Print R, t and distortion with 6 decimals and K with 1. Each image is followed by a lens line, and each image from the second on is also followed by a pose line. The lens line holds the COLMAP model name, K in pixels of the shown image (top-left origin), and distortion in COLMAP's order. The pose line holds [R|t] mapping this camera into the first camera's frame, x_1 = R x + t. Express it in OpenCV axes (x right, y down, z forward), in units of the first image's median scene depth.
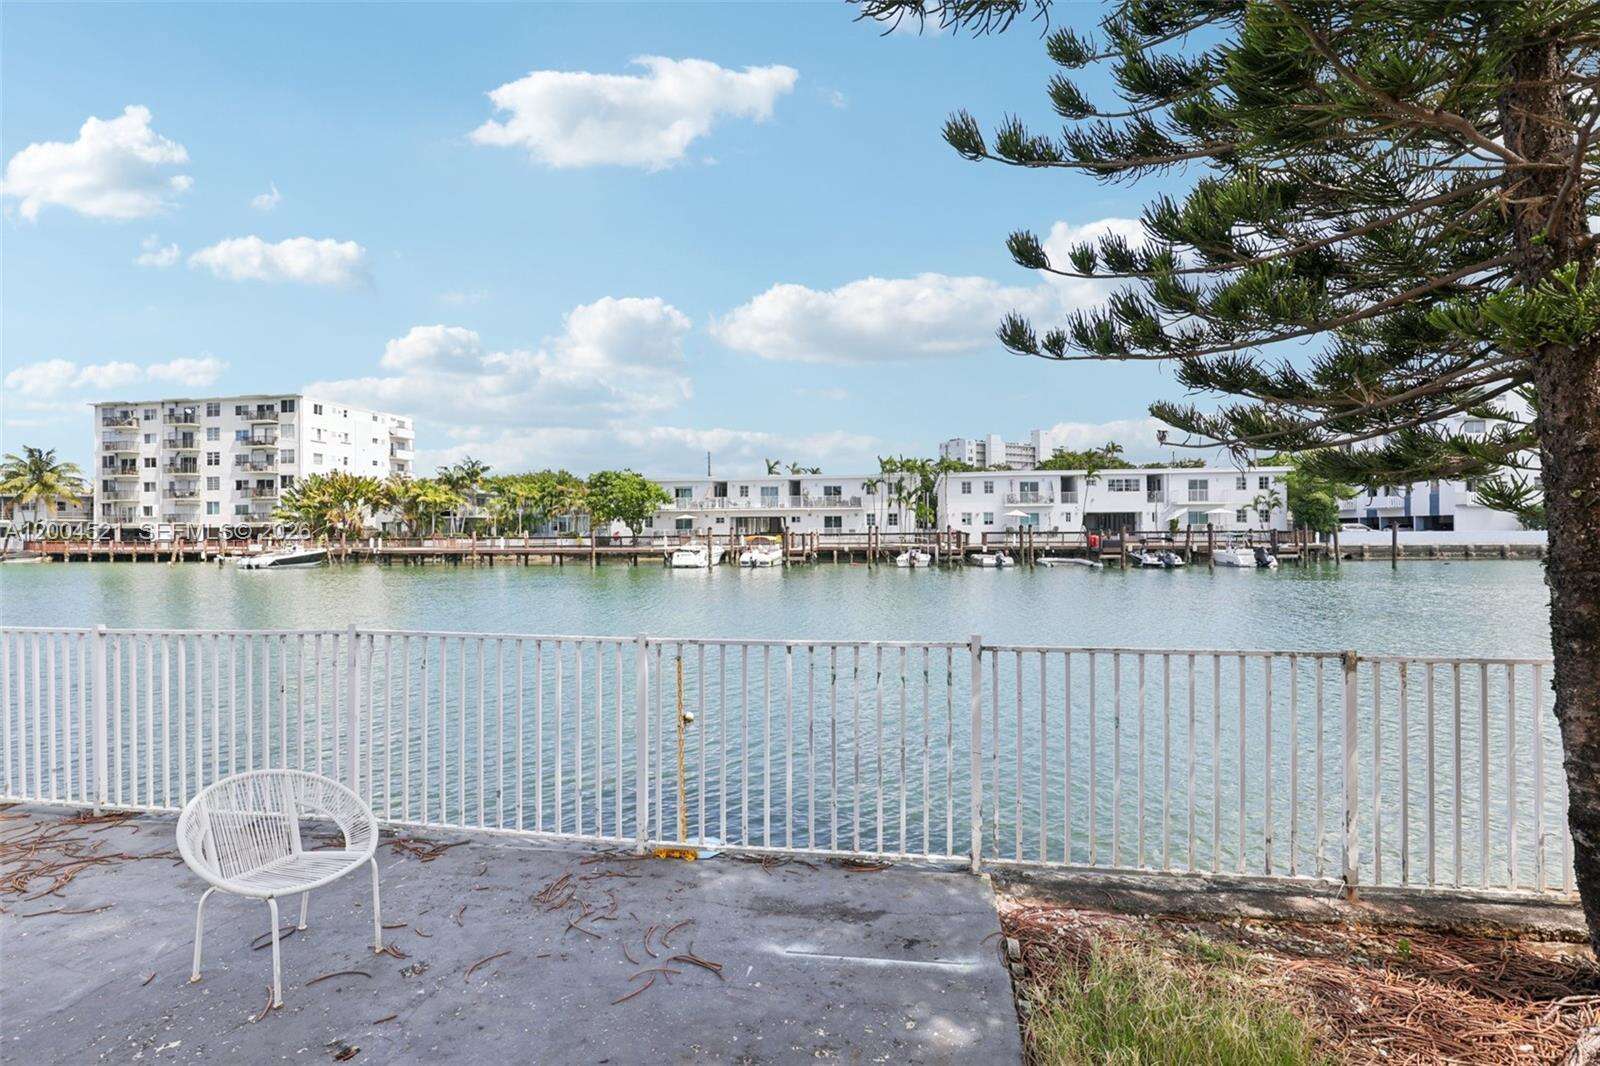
lens RADIAL K [[749.8, 0, 817.2], [0, 749.8, 538.2], [0, 0, 1]] dist [-0.020952, 0.001507]
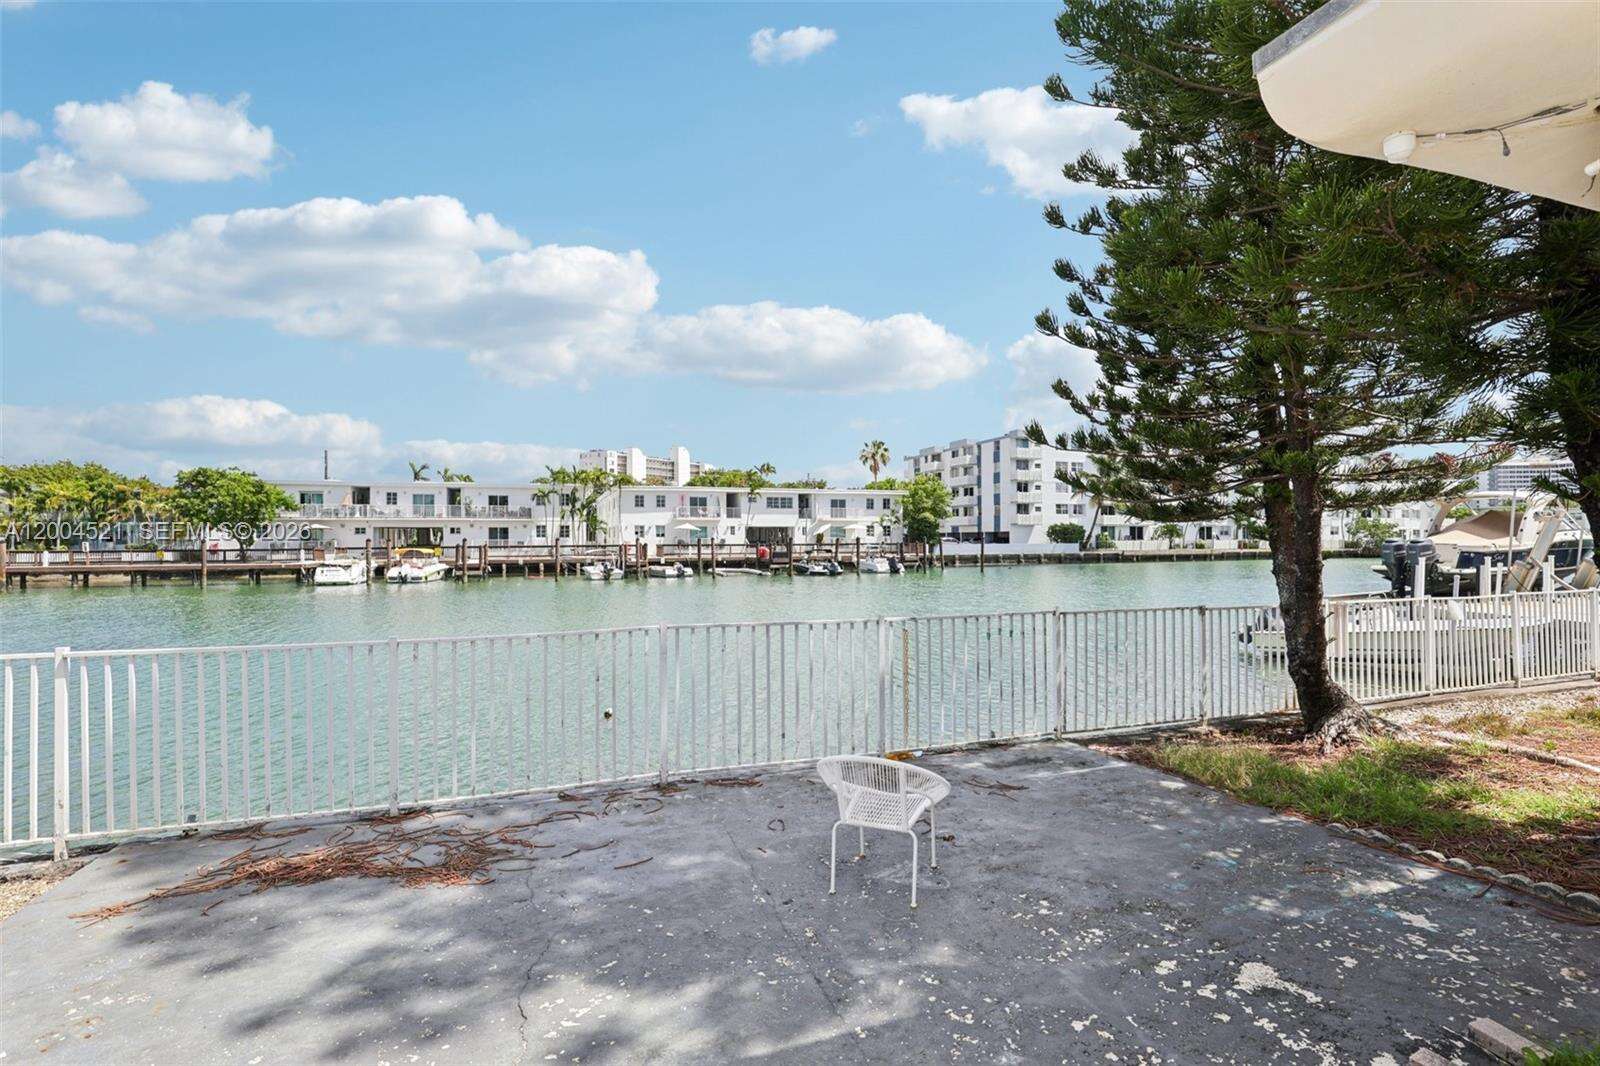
lens RADIAL K [[749.8, 0, 817.2], [0, 749.8, 538.2], [0, 0, 1]] dist [-0.020952, 0.001507]
pose [[0.878389, 0.004097, 0.477930, -0.078104], [0.003509, 0.999881, -0.015021, -0.000227], [-0.477934, 0.014871, 0.878270, -0.020044]]
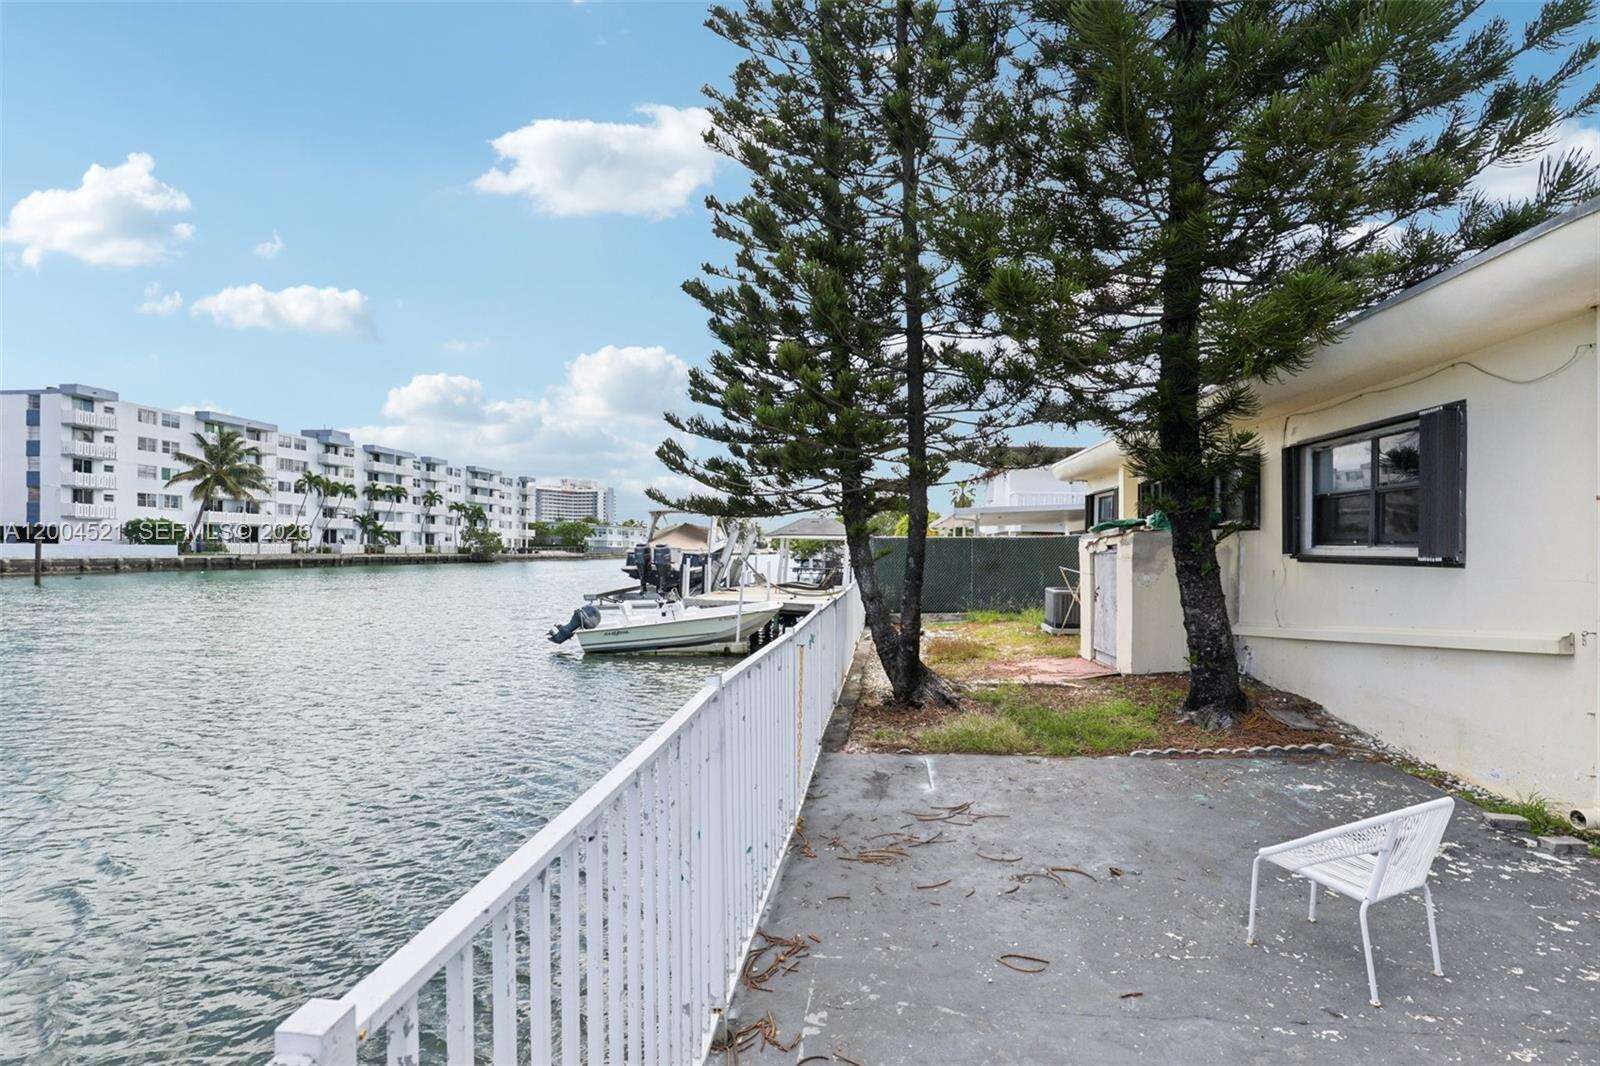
lens RADIAL K [[749.8, 0, 817.2], [0, 749.8, 538.2], [0, 0, 1]] dist [-0.020952, 0.001507]
pose [[-0.046199, 0.021473, 0.998701, -0.094269], [-0.000570, 0.999768, -0.021523, 0.001900], [-0.998932, -0.001563, -0.046176, 0.073890]]
